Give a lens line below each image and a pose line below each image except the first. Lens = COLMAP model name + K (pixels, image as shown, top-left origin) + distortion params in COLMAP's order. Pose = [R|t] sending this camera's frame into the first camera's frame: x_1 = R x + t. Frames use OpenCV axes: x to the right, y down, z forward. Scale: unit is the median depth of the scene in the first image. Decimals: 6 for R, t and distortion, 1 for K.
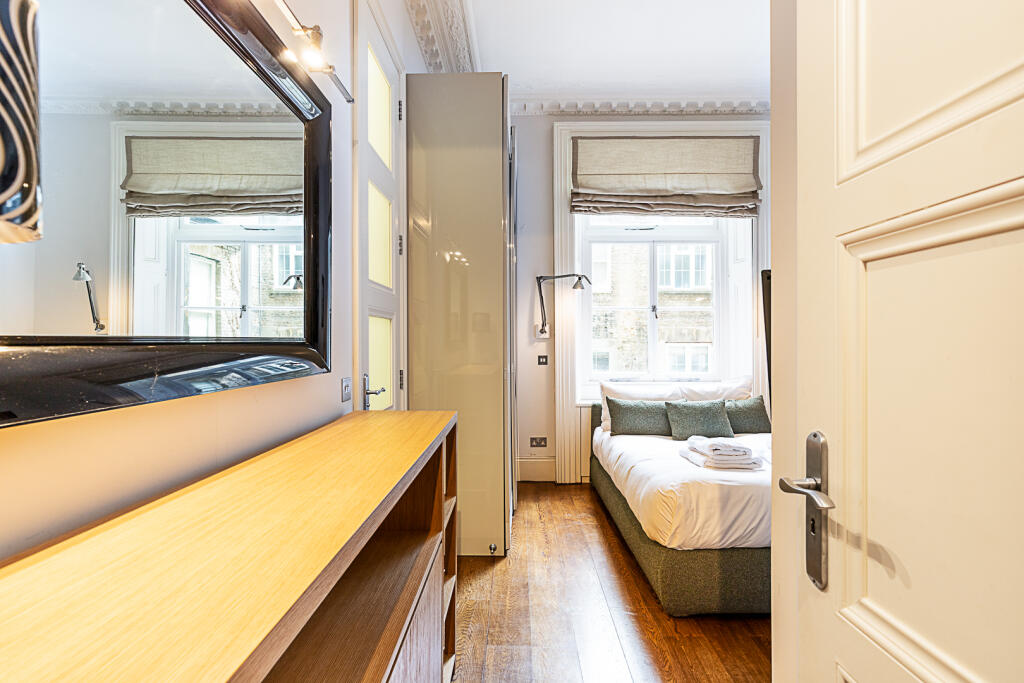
lens RADIAL K [[484.1, 0, 506.9], [0, 484.1, 339.4], [0, 0, 1]] dist [0.001083, -0.000012]
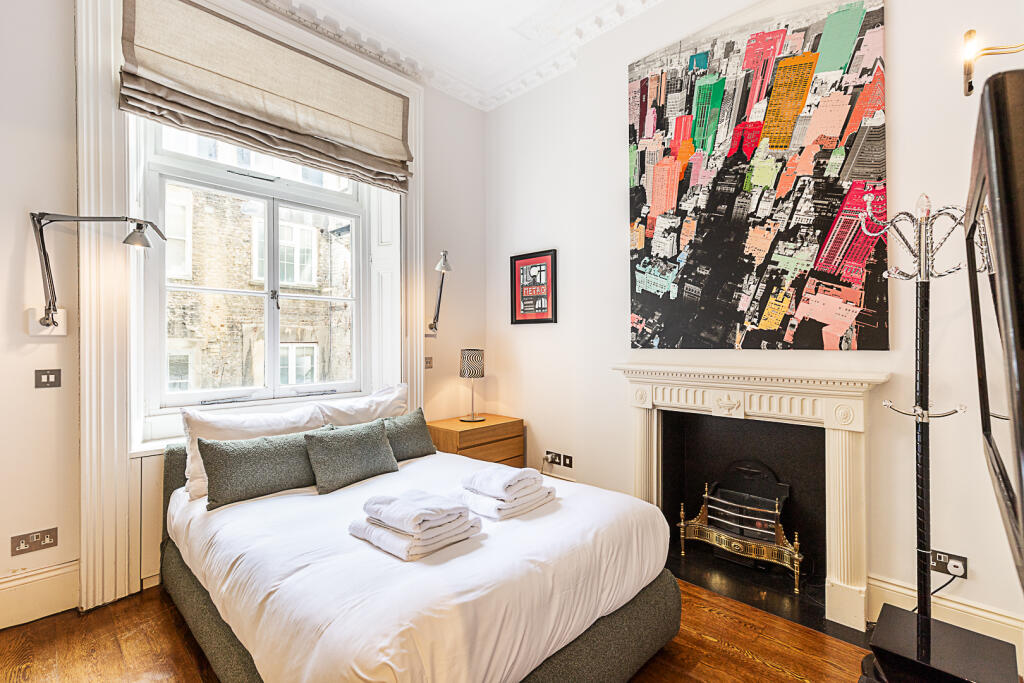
lens RADIAL K [[467.0, 0, 505.9], [0, 467.0, 339.5], [0, 0, 1]] dist [0.007755, -0.000161]
pose [[0.689899, 0.002737, 0.723900, 0.049562], [-0.002636, 0.999996, -0.001270, 0.001042], [-0.723901, -0.001032, 0.689904, 0.316498]]
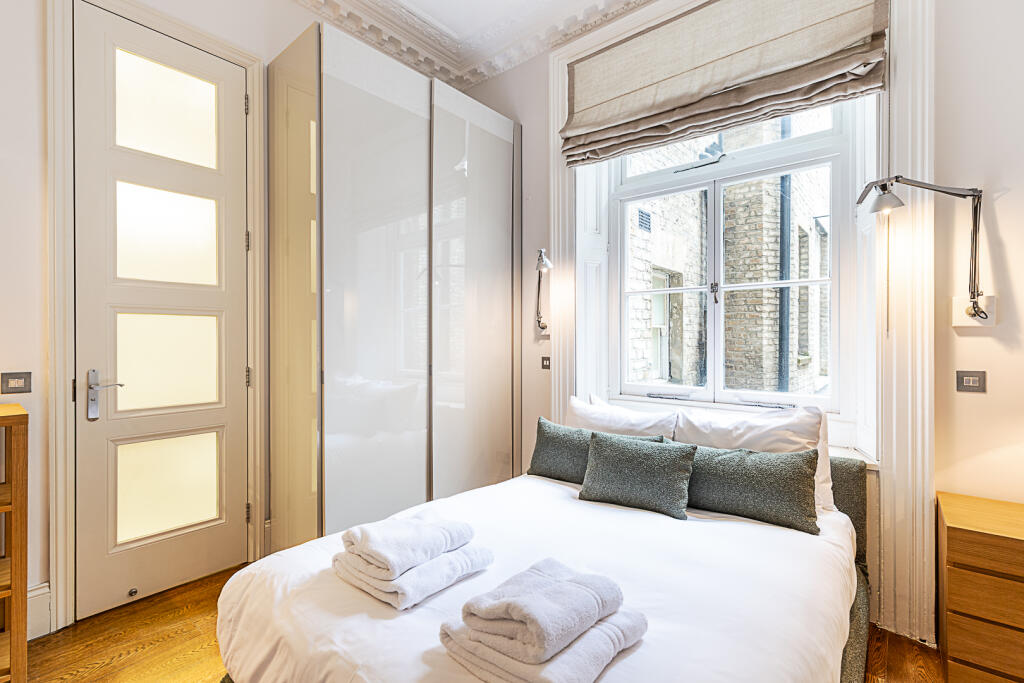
lens RADIAL K [[461.2, 0, 512.0], [0, 461.2, 341.5], [0, 0, 1]] dist [-0.000921, -0.000308]
pose [[0.770095, 0.006021, -0.637900, 0.528190], [-0.000258, 0.999958, 0.009126, 0.001238], [0.637929, -0.006863, 0.770065, 0.399327]]
